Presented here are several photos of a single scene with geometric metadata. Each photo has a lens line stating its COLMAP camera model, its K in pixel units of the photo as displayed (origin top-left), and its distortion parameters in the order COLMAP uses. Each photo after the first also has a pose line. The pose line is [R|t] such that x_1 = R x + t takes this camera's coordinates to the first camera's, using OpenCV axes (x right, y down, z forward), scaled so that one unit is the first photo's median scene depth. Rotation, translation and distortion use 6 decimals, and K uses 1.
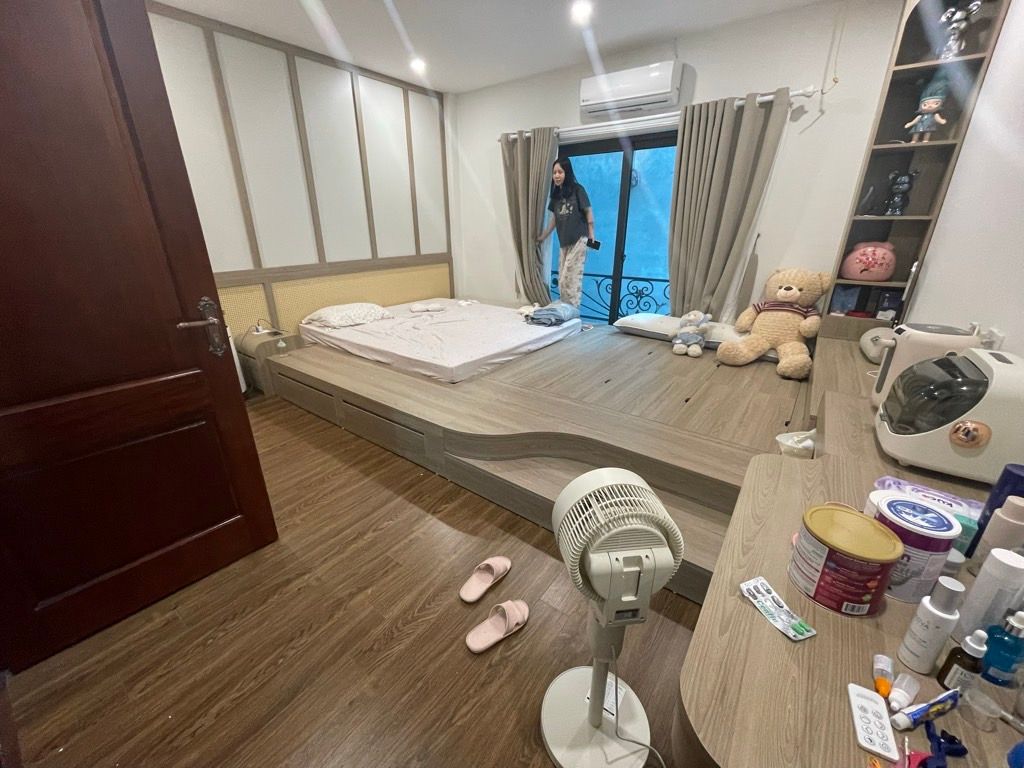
lens RADIAL K [[406.1, 0, 512.0], [0, 406.1, 384.0], [0, 0, 1]] dist [0.001526, 0.000179]
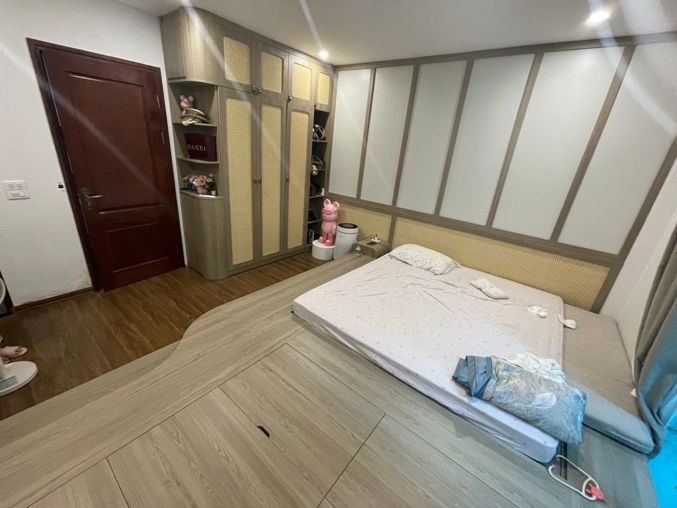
lens RADIAL K [[279.1, 0, 338.5], [0, 279.1, 254.0], [0, 0, 1]] dist [-0.000871, -0.000194]
pose [[-0.030689, 0.367984, -0.929325, 0.459388], [-0.452523, 0.823903, 0.341184, -0.397800], [0.891225, 0.431012, 0.141237, 0.722636]]
